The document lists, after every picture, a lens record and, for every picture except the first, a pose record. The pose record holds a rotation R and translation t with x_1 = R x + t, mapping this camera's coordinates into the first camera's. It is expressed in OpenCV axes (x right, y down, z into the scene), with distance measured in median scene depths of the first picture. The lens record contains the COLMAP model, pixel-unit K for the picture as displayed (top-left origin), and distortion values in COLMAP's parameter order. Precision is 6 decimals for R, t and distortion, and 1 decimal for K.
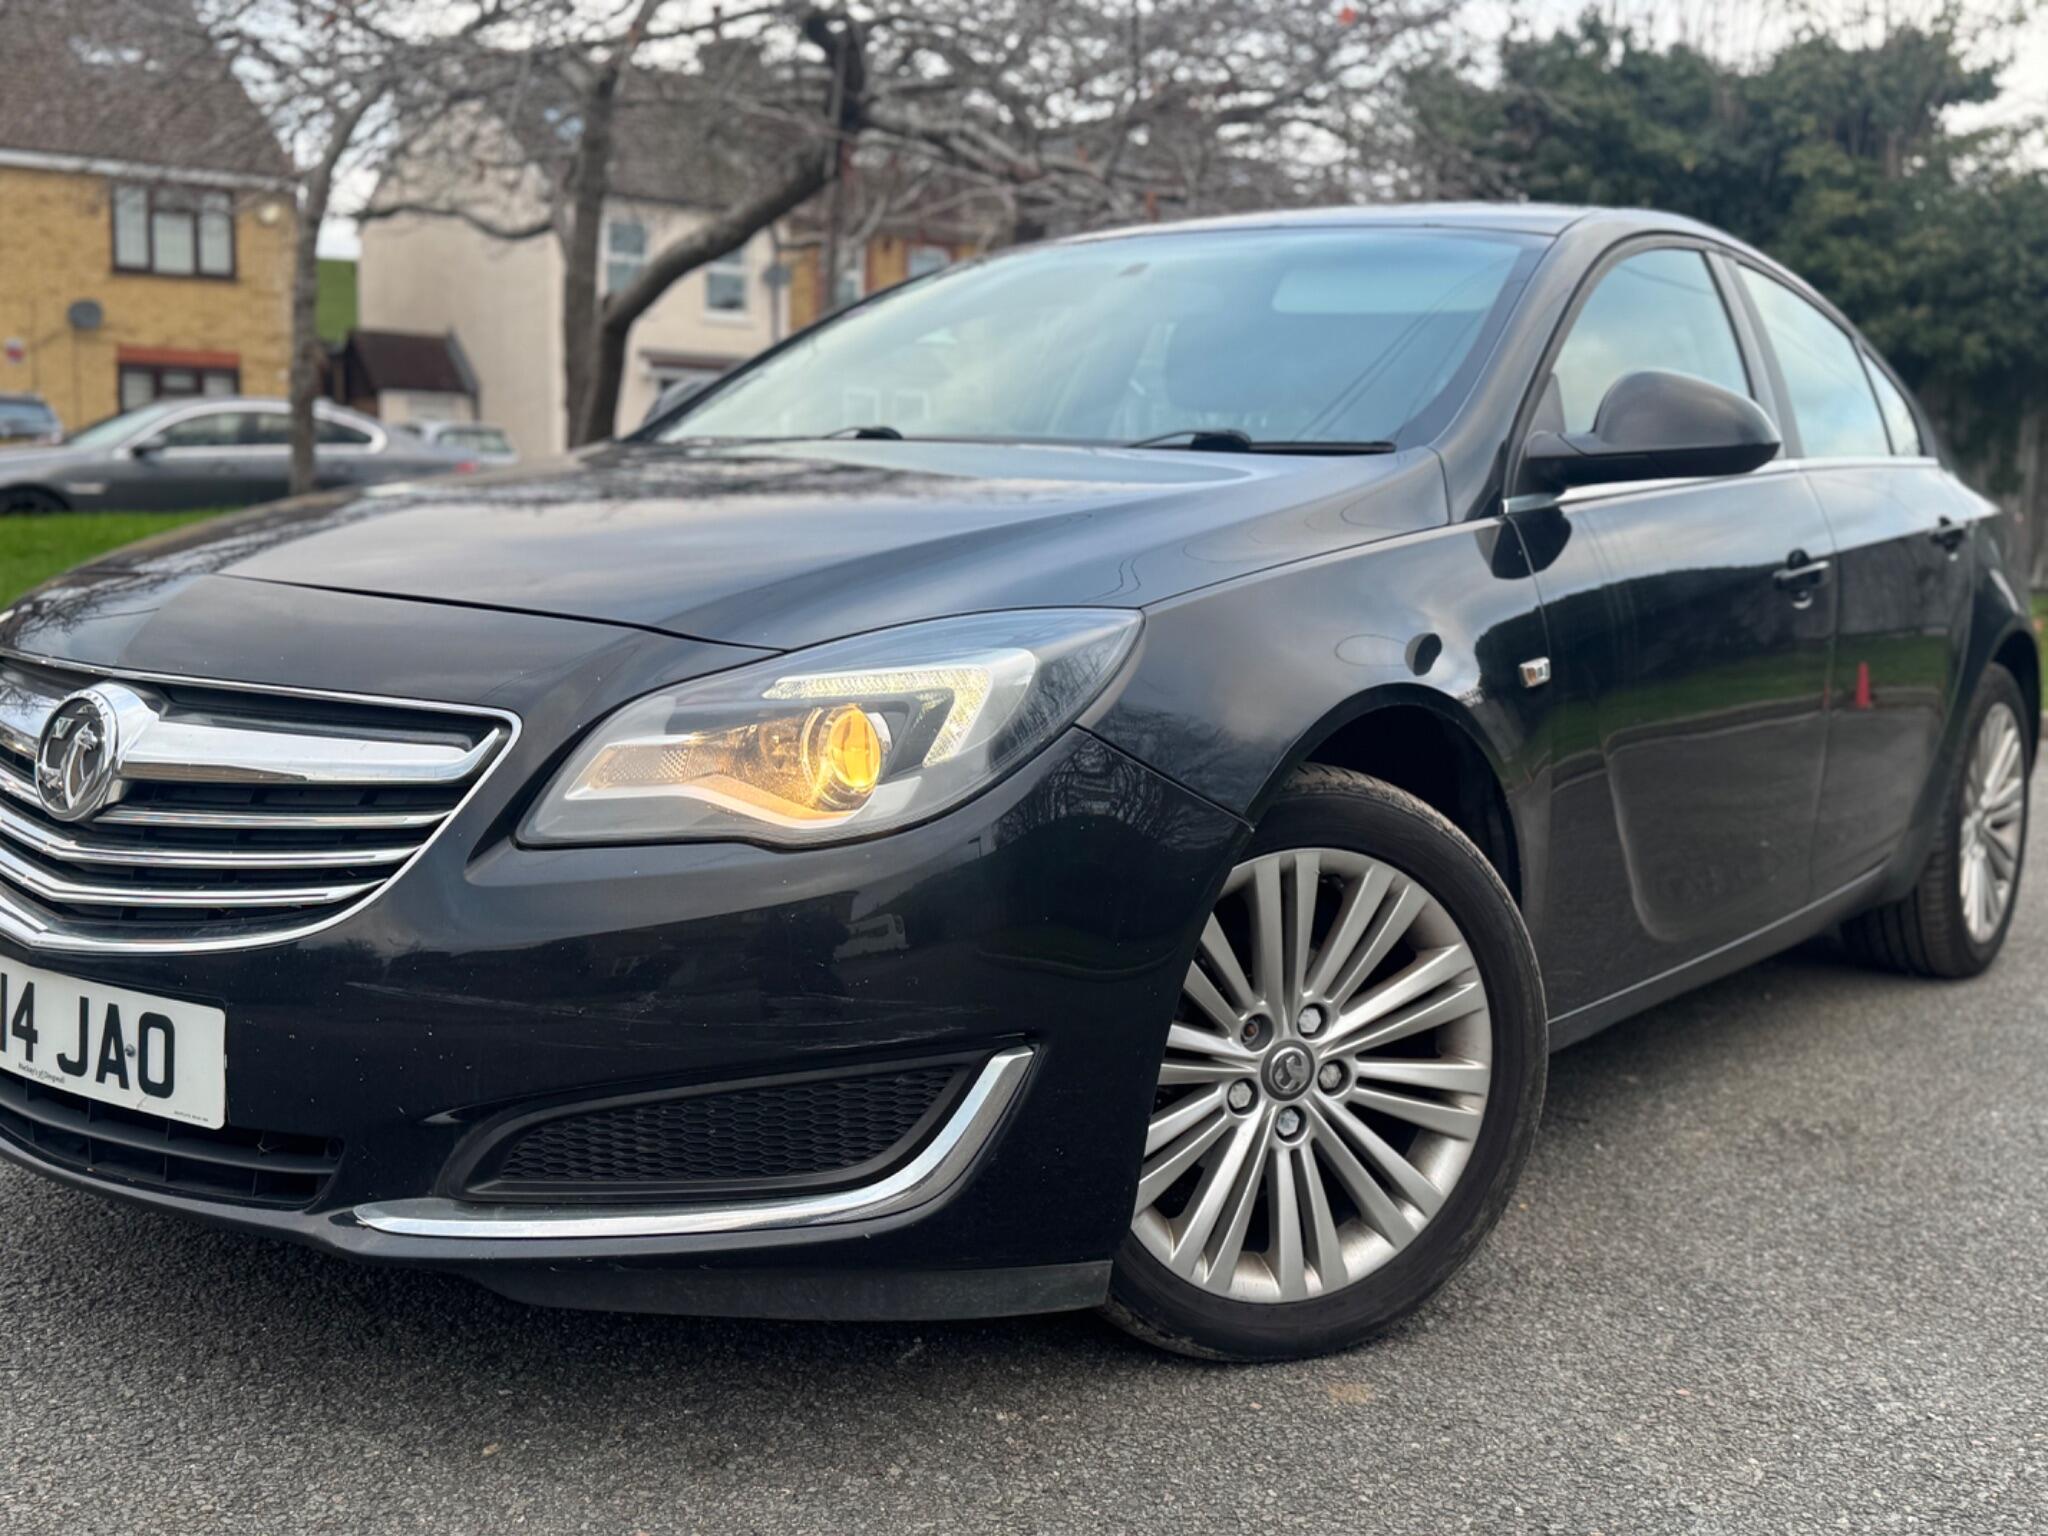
lens RADIAL K [[2202.7, 0, 1026.0], [0, 2202.7, 751.3], [0, 0, 1]] dist [0.225931, -0.540418]
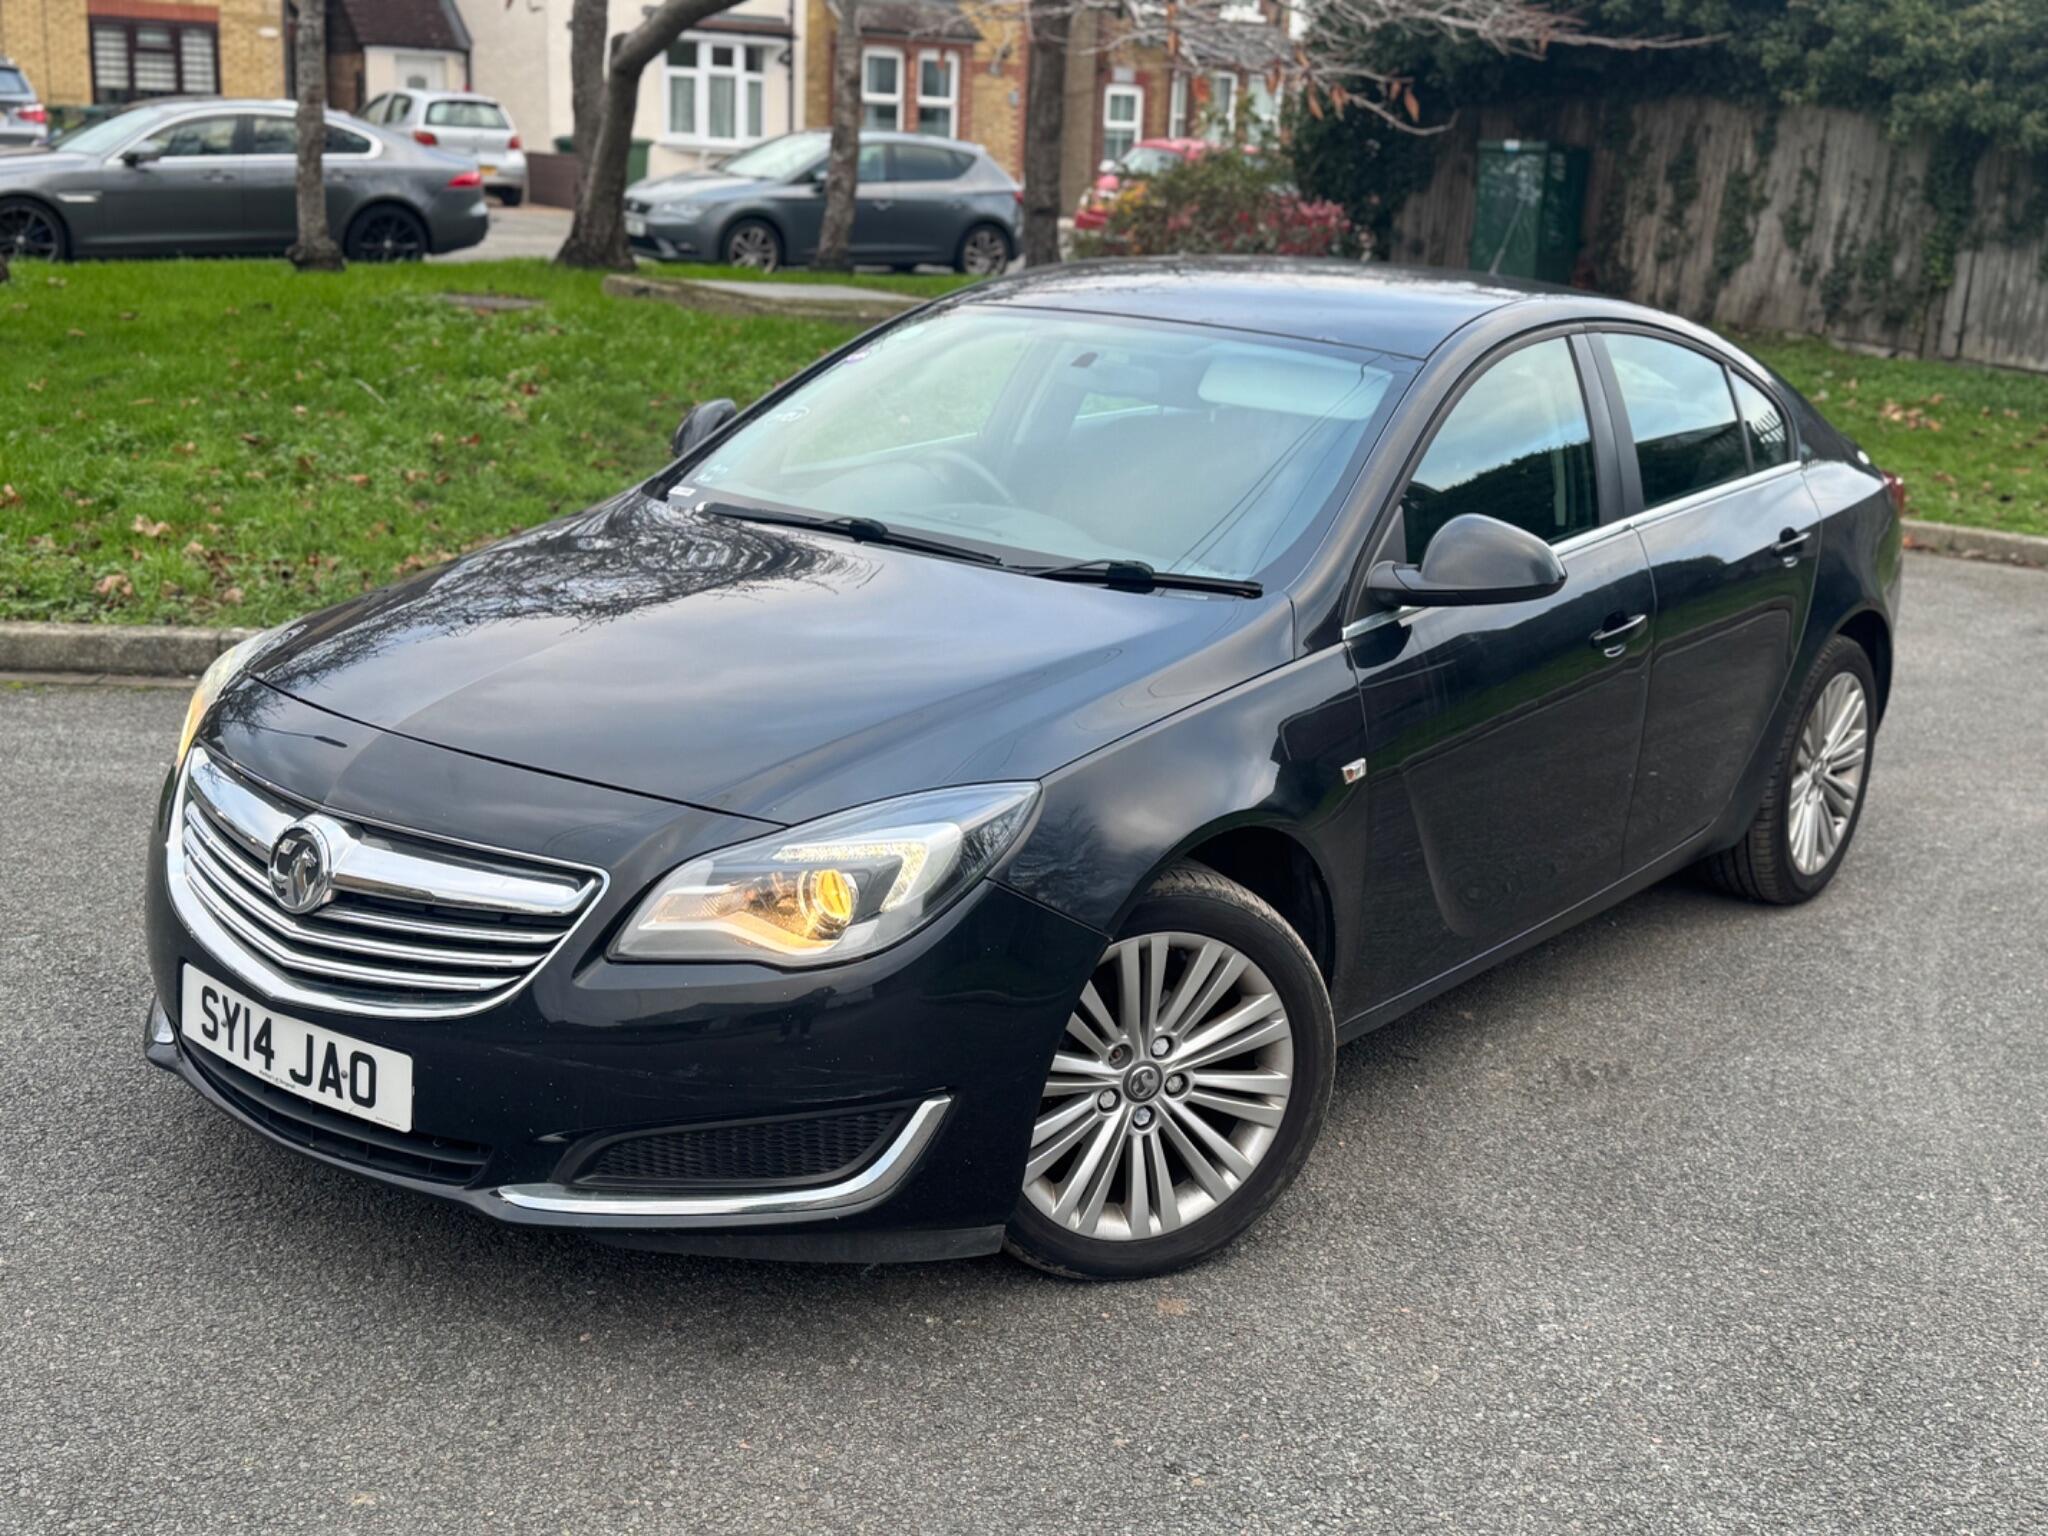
lens RADIAL K [[2384.1, 0, 1027.3], [0, 2384.1, 770.9], [0, 0, 1]] dist [0.219723, -0.534773]
pose [[0.999507, 0.029616, -0.010422, 0.055550], [-0.027810, 0.989200, 0.143909, -0.270516], [0.014571, -0.143548, 0.989536, -0.479235]]
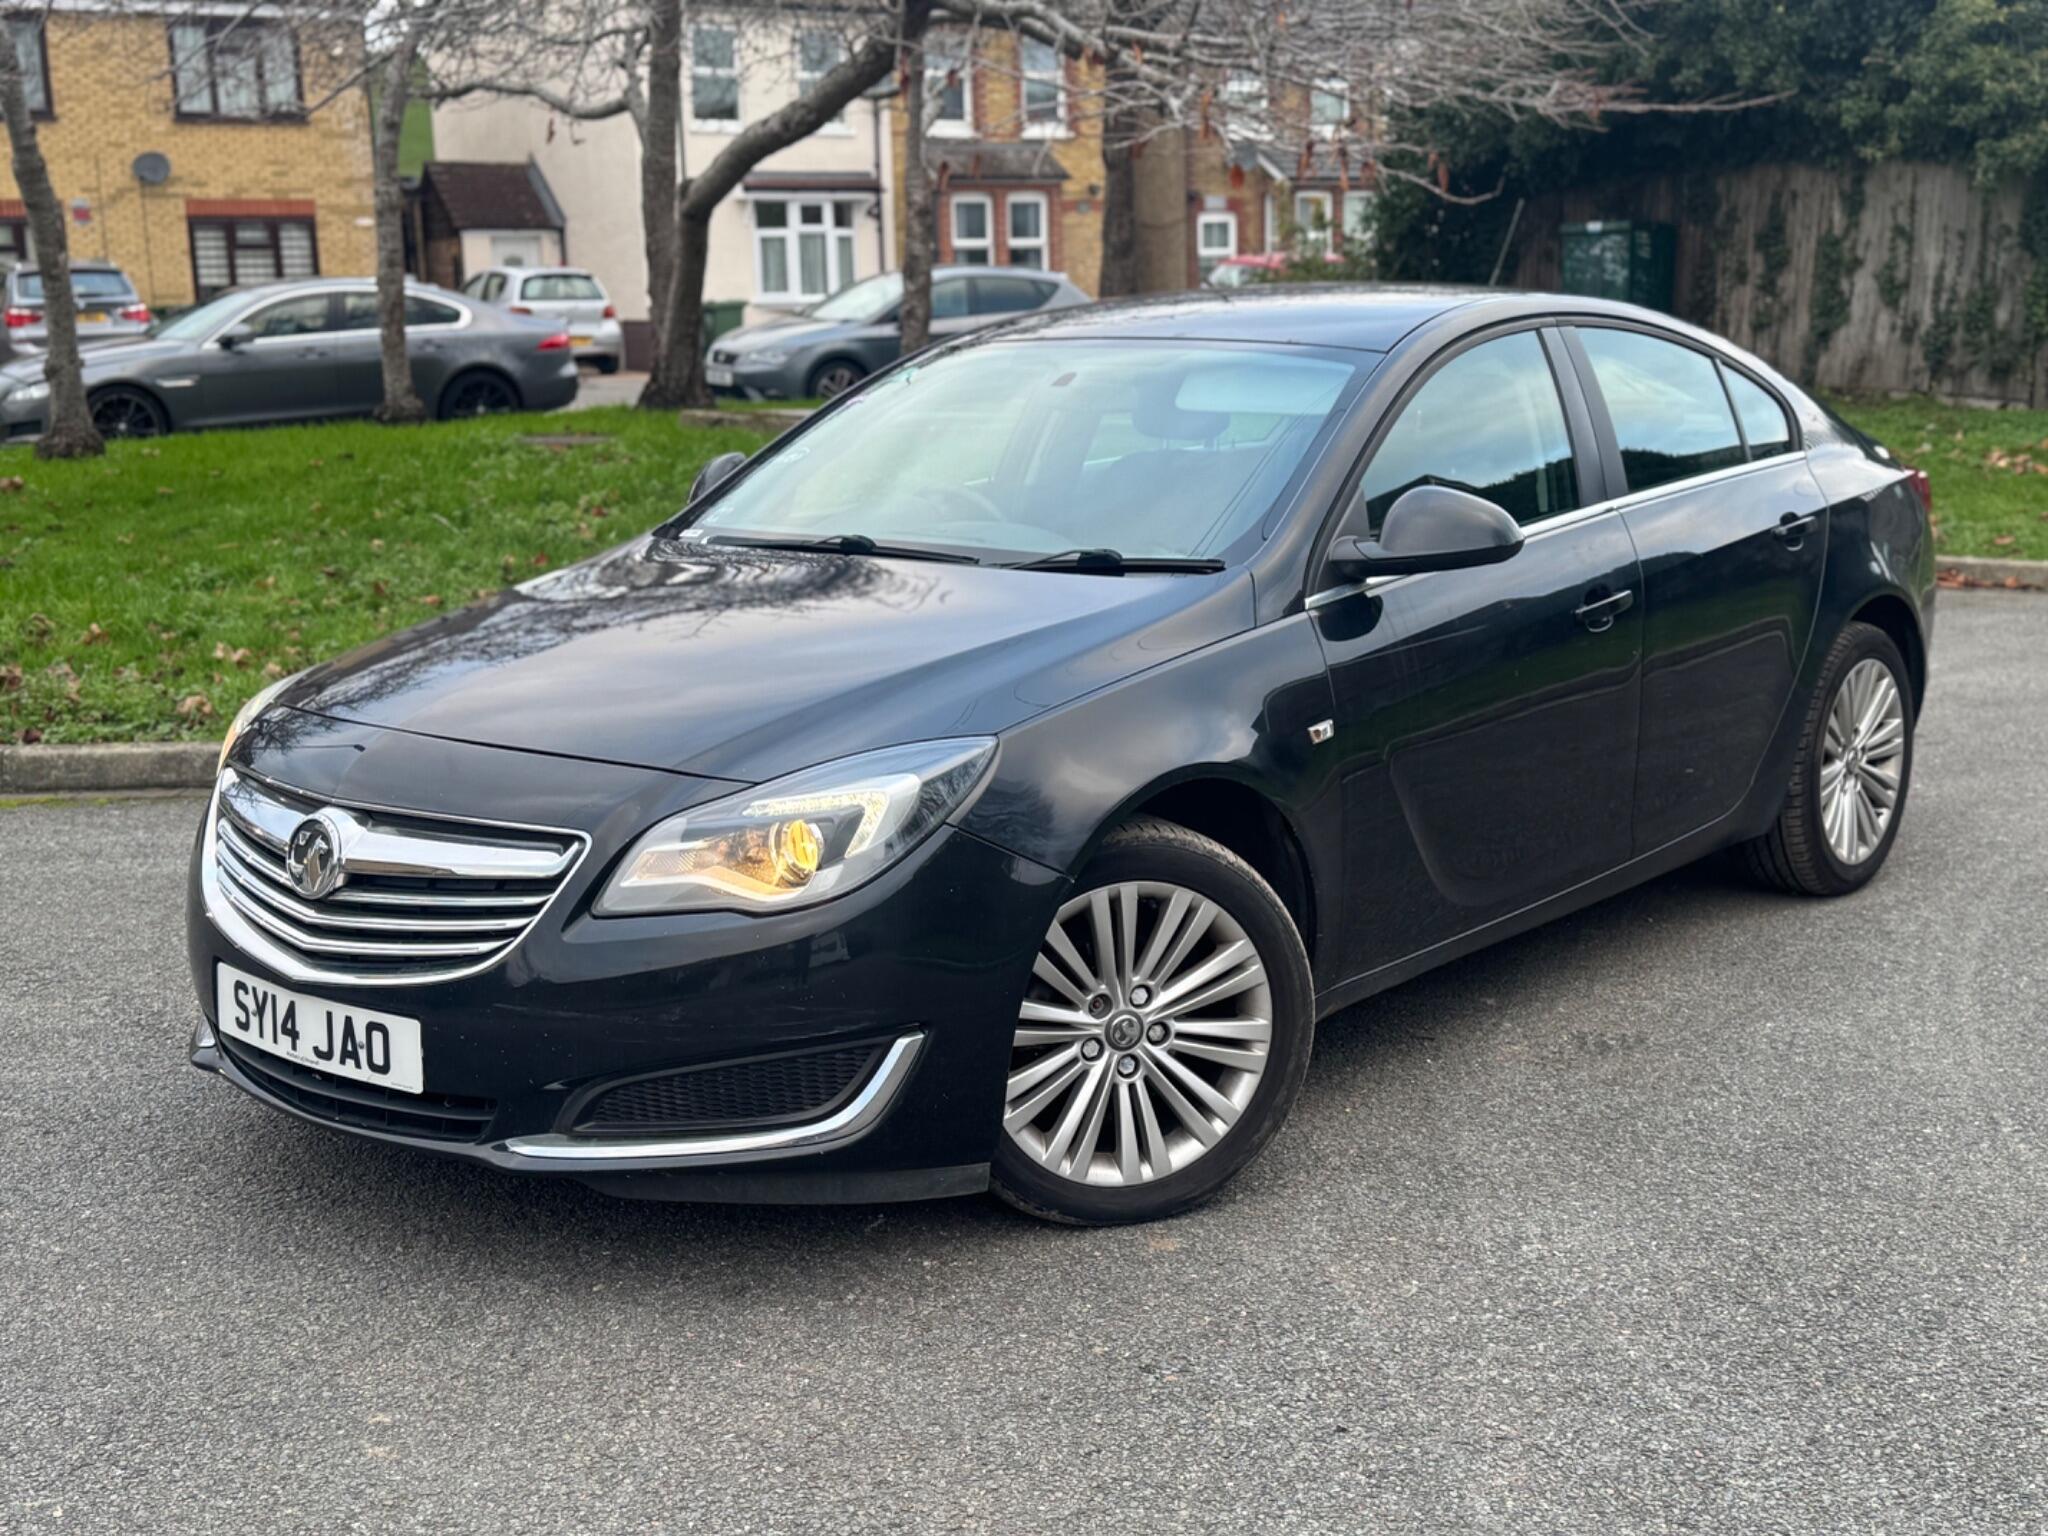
lens RADIAL K [[2468.9, 0, 1012.7], [0, 2468.9, 773.6], [0, 0, 1]] dist [0.218179, -0.527886]
pose [[0.996767, -0.031216, -0.074036, 0.172961], [0.037128, 0.996114, 0.079861, -0.159716], [0.071256, -0.082351, 0.994053, -0.619996]]
